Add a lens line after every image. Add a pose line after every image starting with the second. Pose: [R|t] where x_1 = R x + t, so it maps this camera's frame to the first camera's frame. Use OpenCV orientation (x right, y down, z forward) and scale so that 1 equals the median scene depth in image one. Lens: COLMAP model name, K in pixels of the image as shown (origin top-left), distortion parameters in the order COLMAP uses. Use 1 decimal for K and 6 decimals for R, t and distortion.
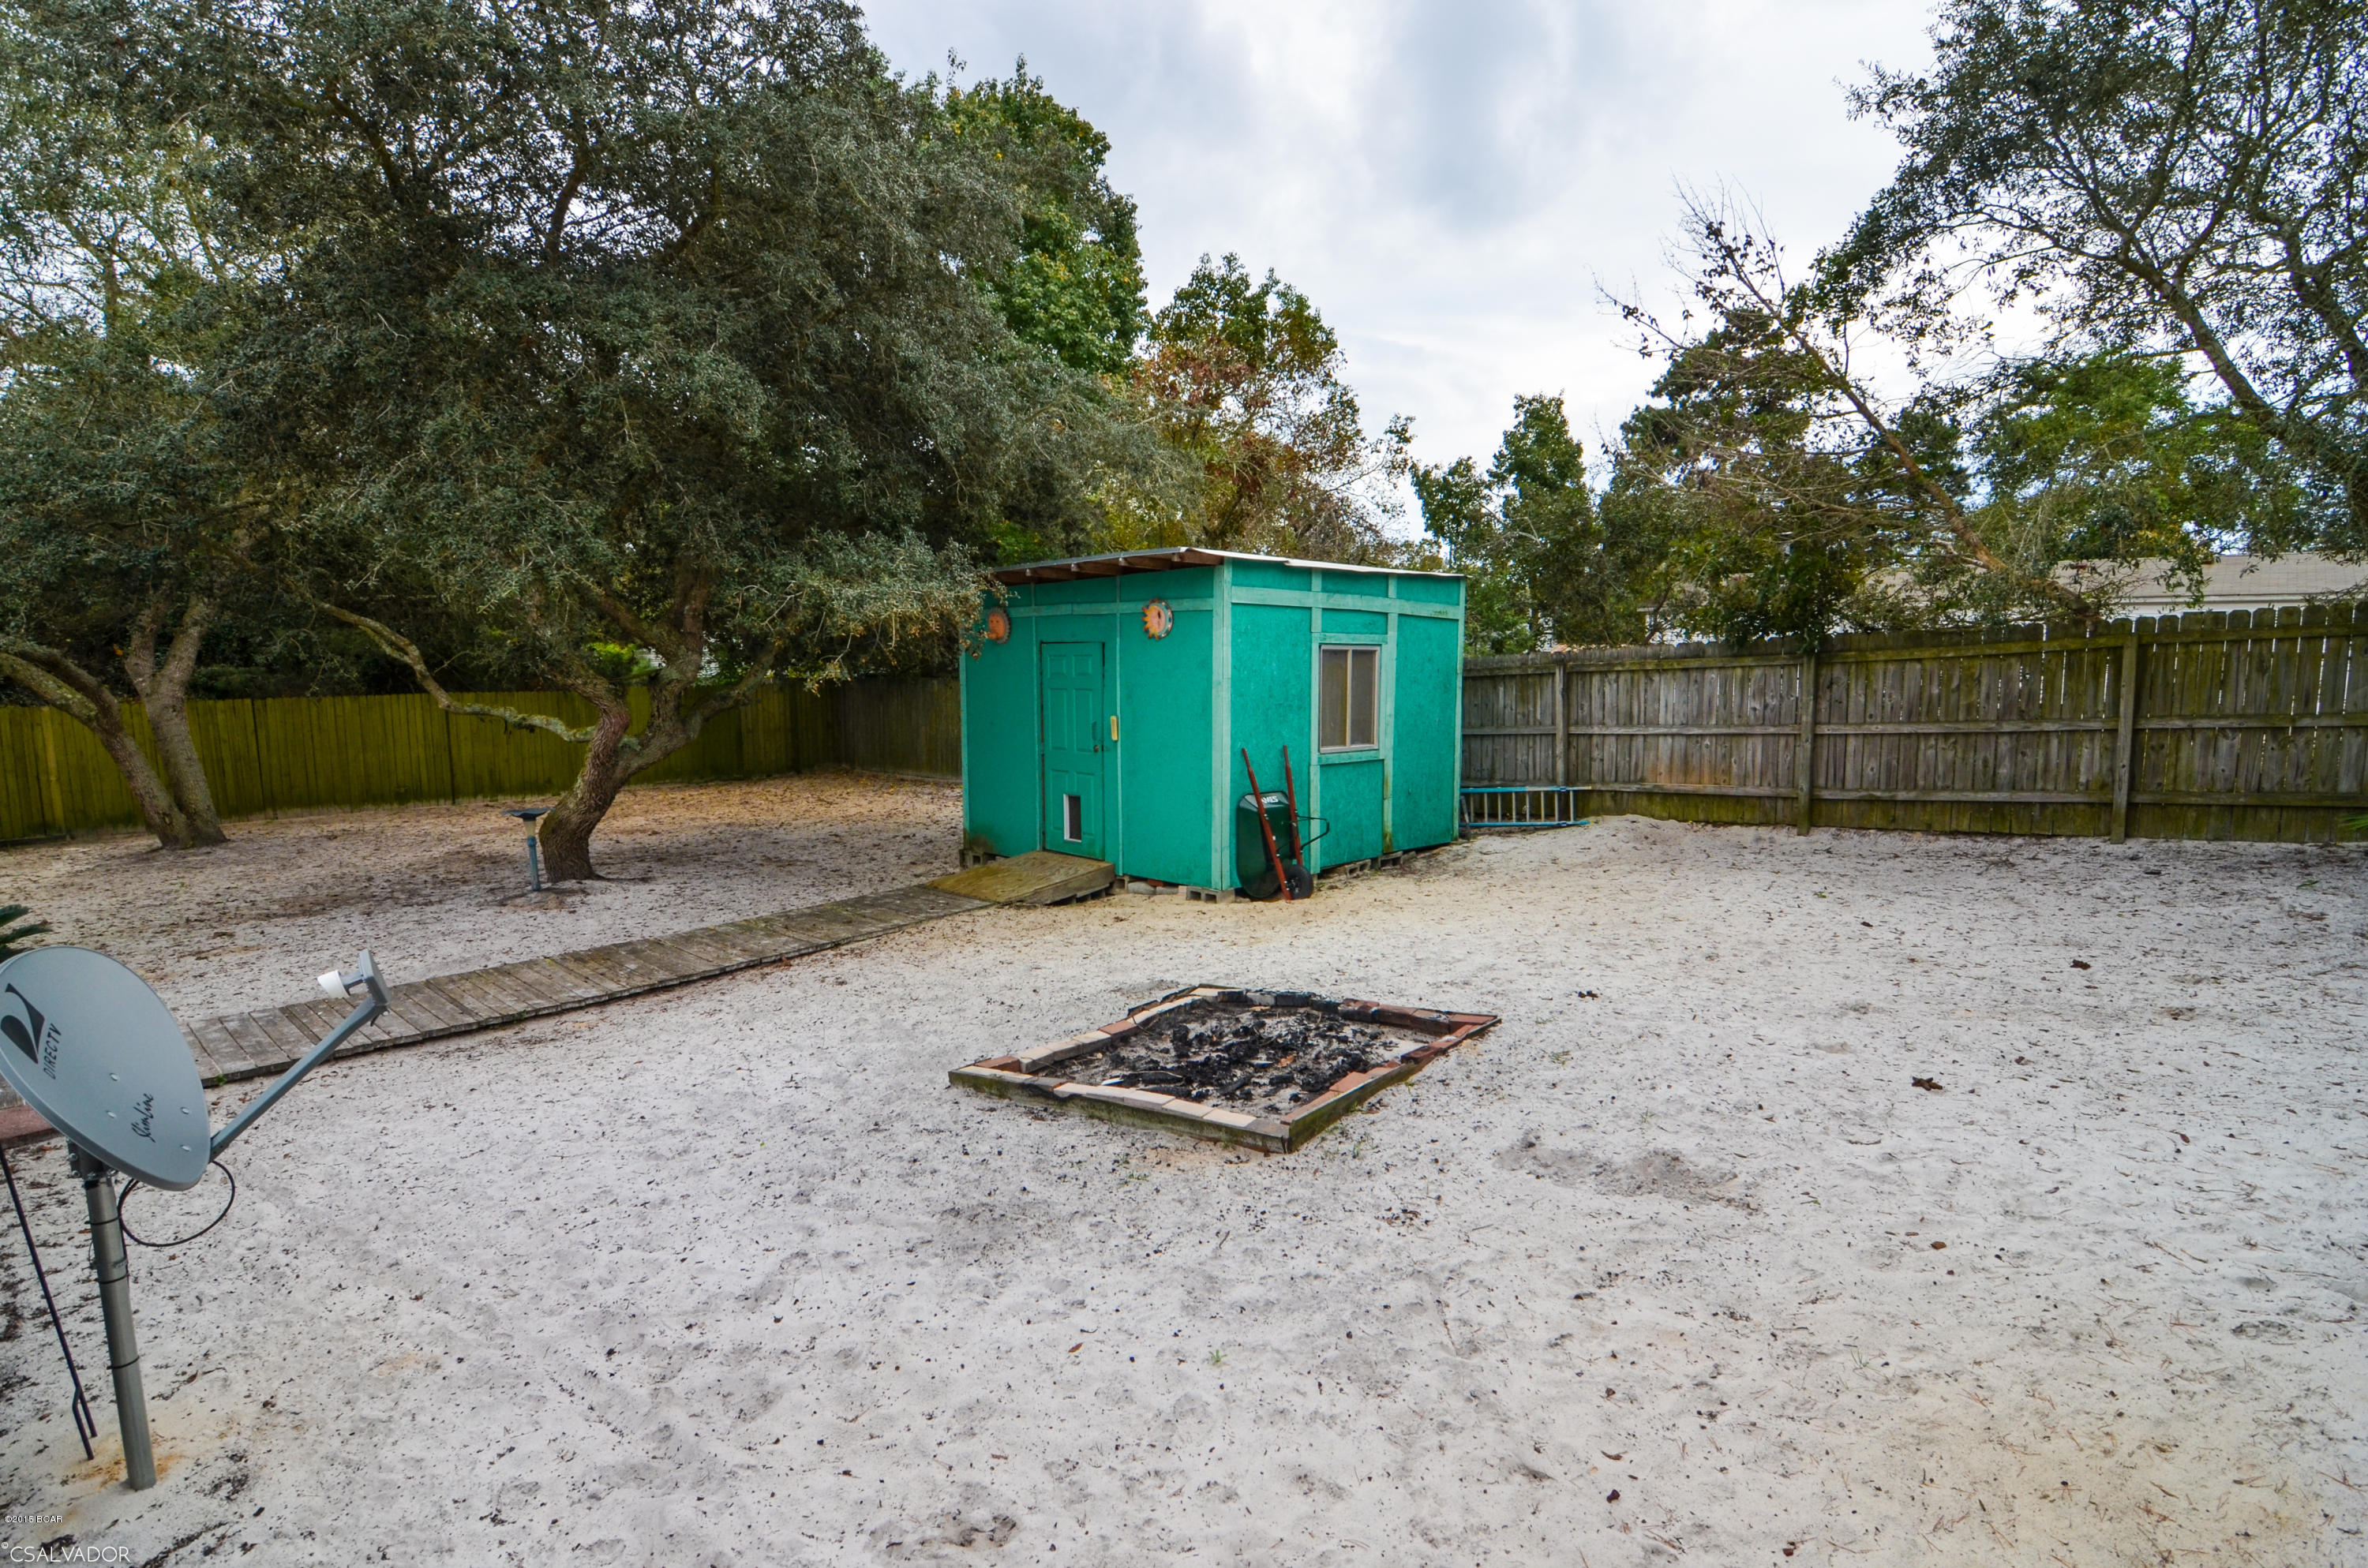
lens RADIAL K [[1121.1, 0, 1198.8], [0, 1121.1, 776.9], [0, 0, 1]] dist [-0.010840, -0.006716]
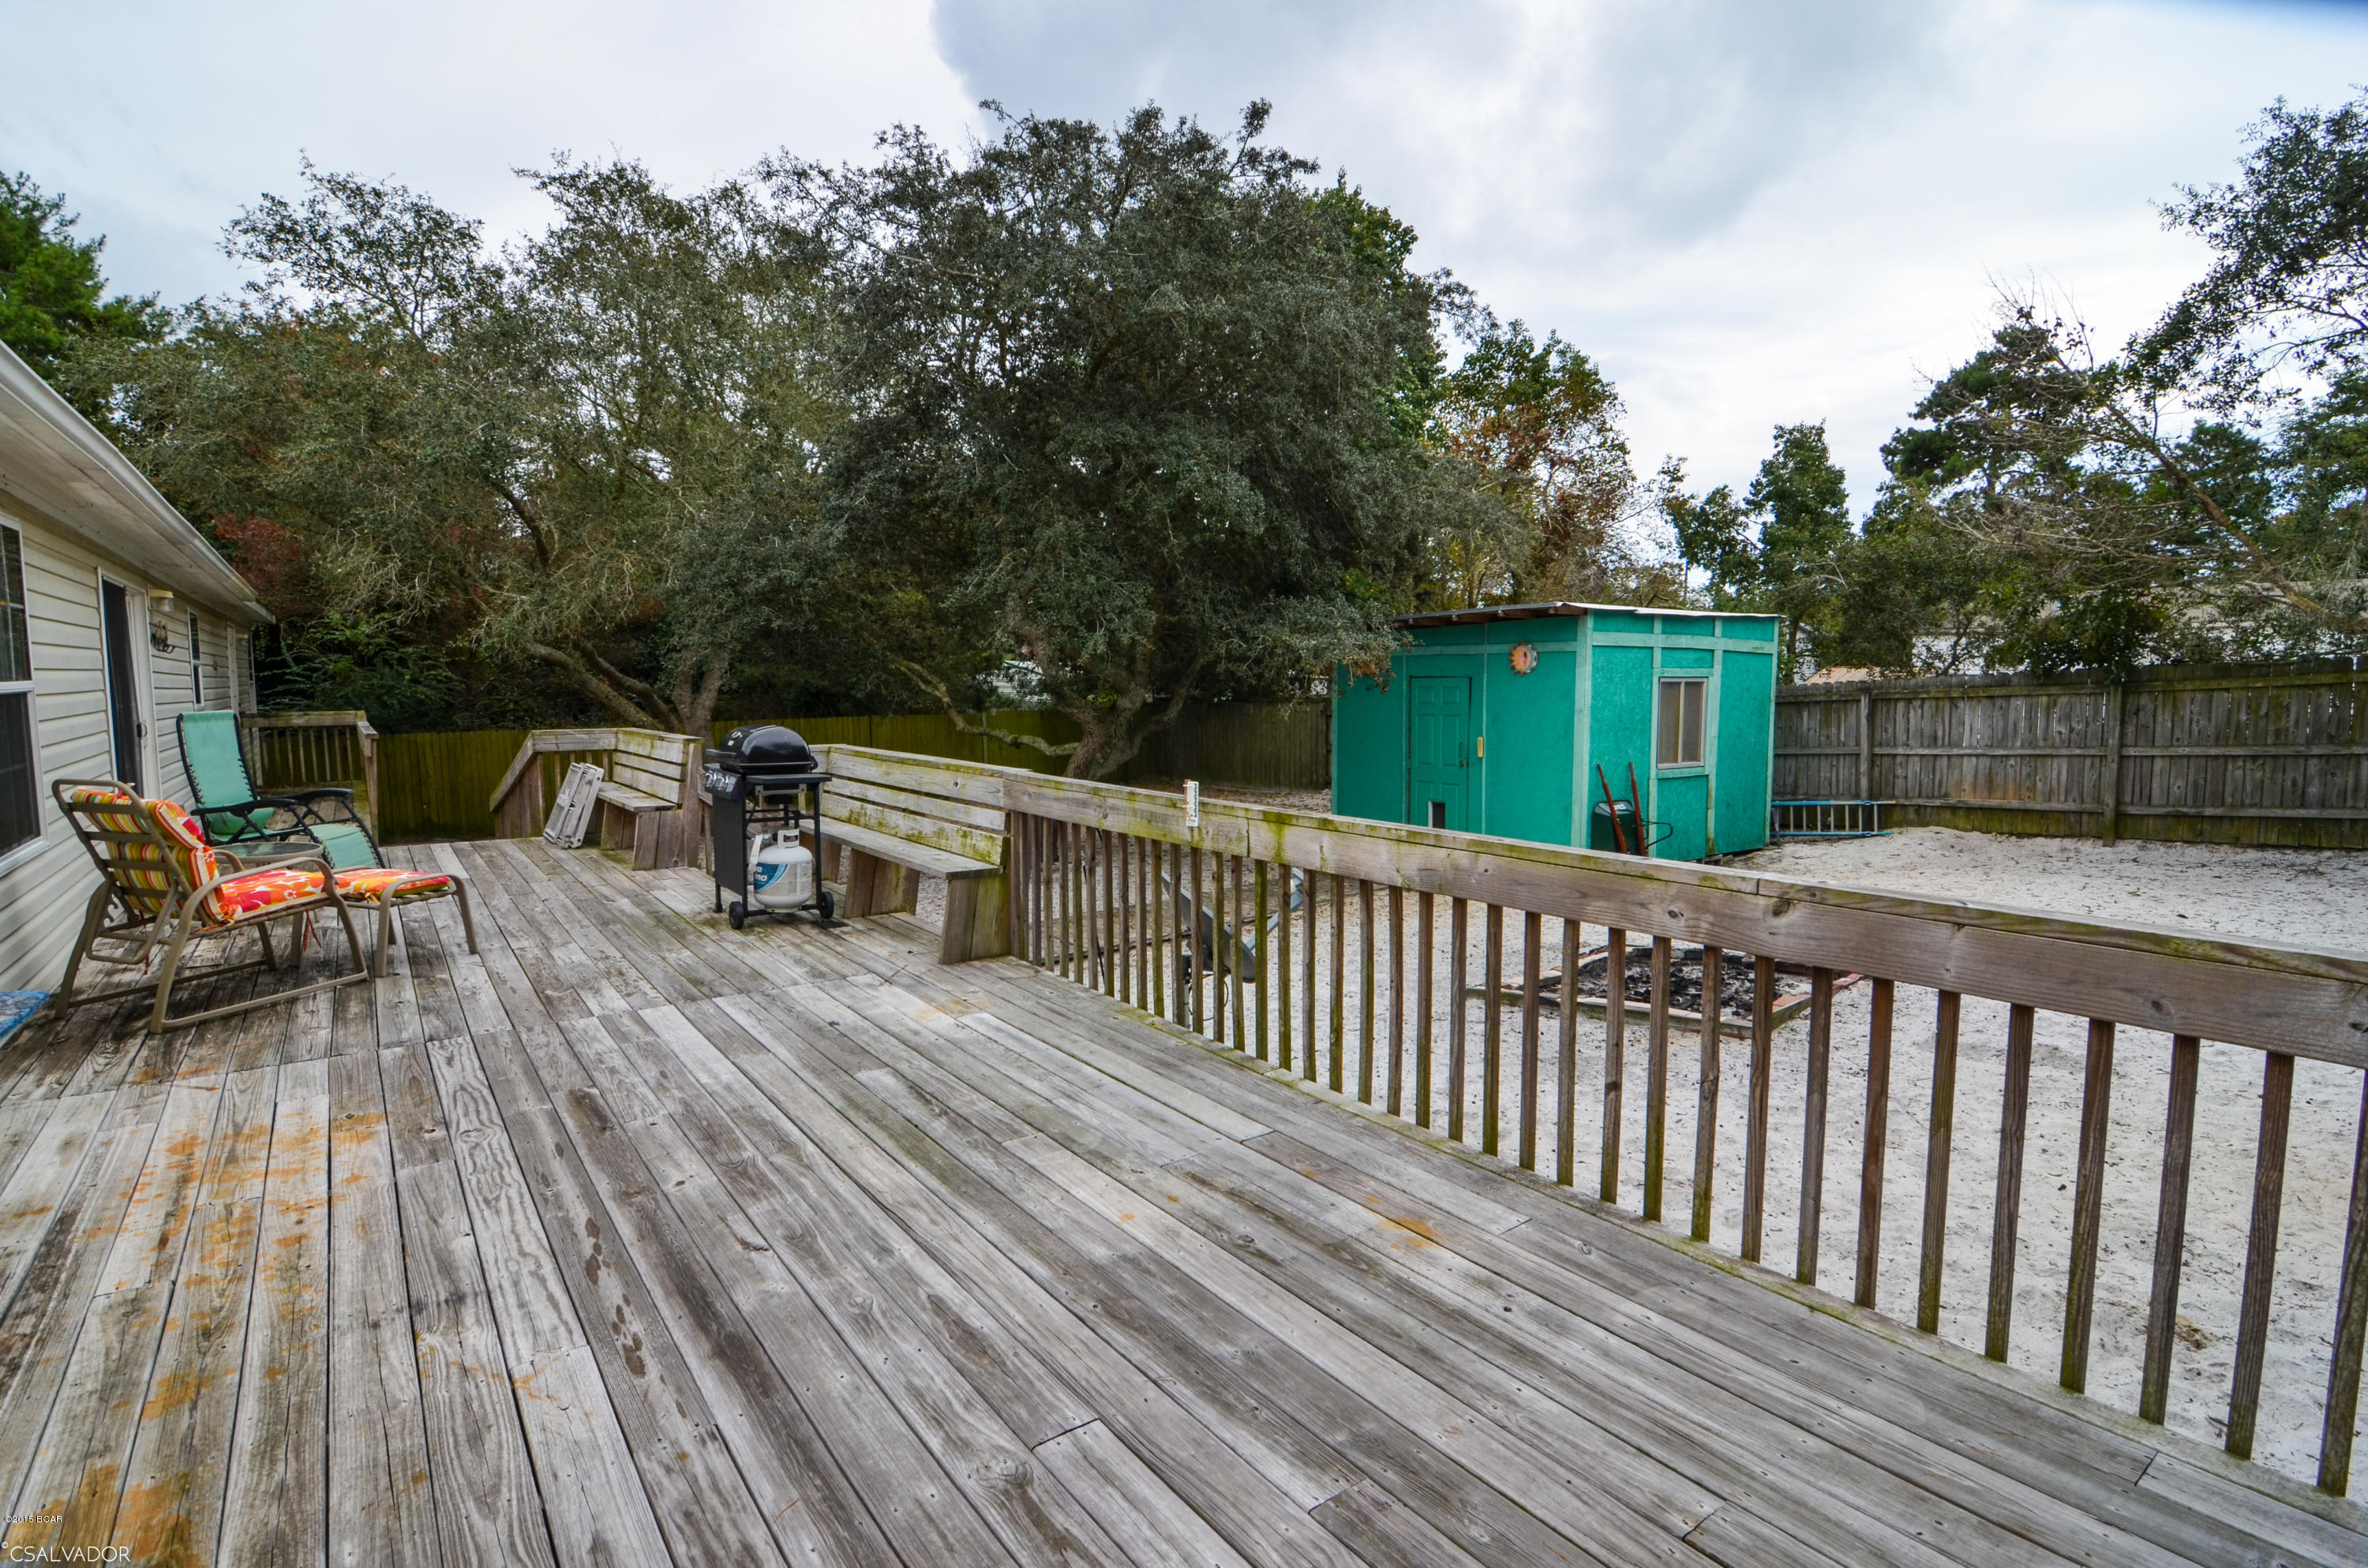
lens RADIAL K [[1121.1, 0, 1173.0], [0, 1121.1, 781.0], [0, 0, 1]] dist [-0.010840, -0.006716]
pose [[0.984236, 0.009735, -0.176593, -0.178856], [-0.011656, 0.999884, -0.009843, 0.008731], [0.176477, 0.011746, 0.984235, -0.247660]]
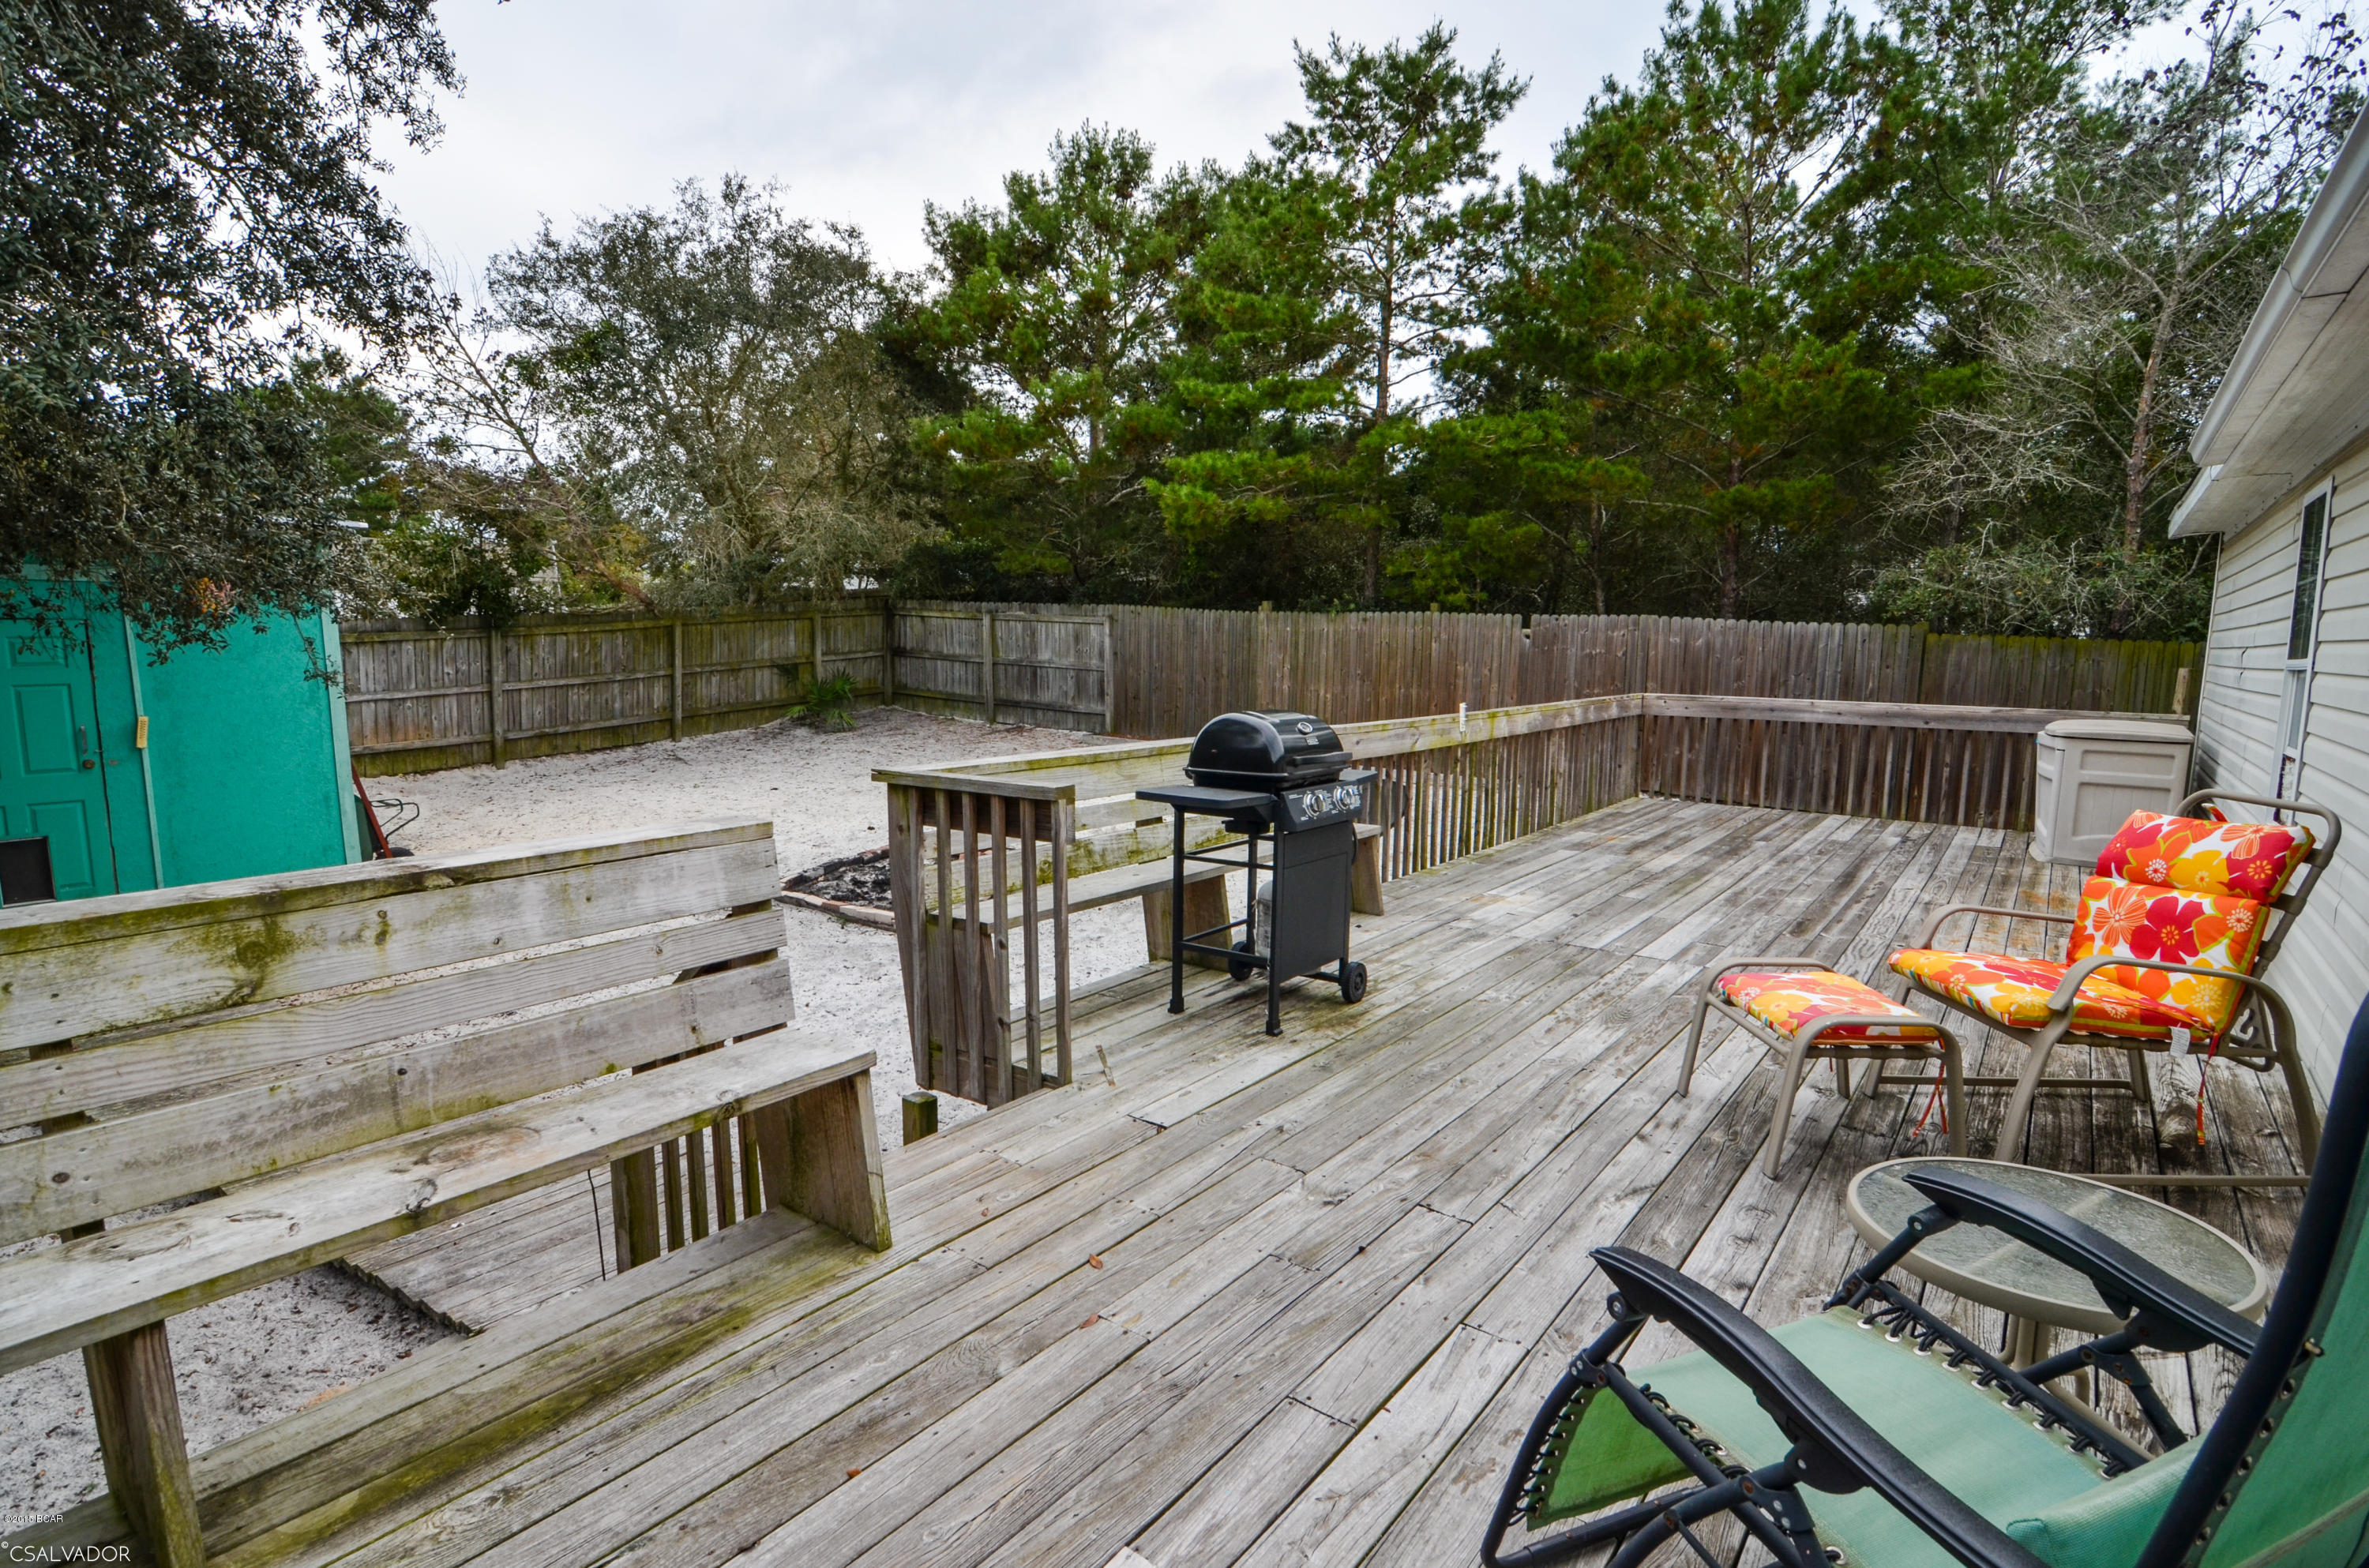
lens RADIAL K [[1121.7, 0, 1195.0], [0, 1121.7, 784.9], [0, 0, 1]] dist [-0.010840, -0.006716]
pose [[-0.076128, -0.141195, 0.987050, -0.791066], [0.086625, 0.985244, 0.147618, -0.050219], [-0.993328, 0.096741, -0.062773, 0.275158]]
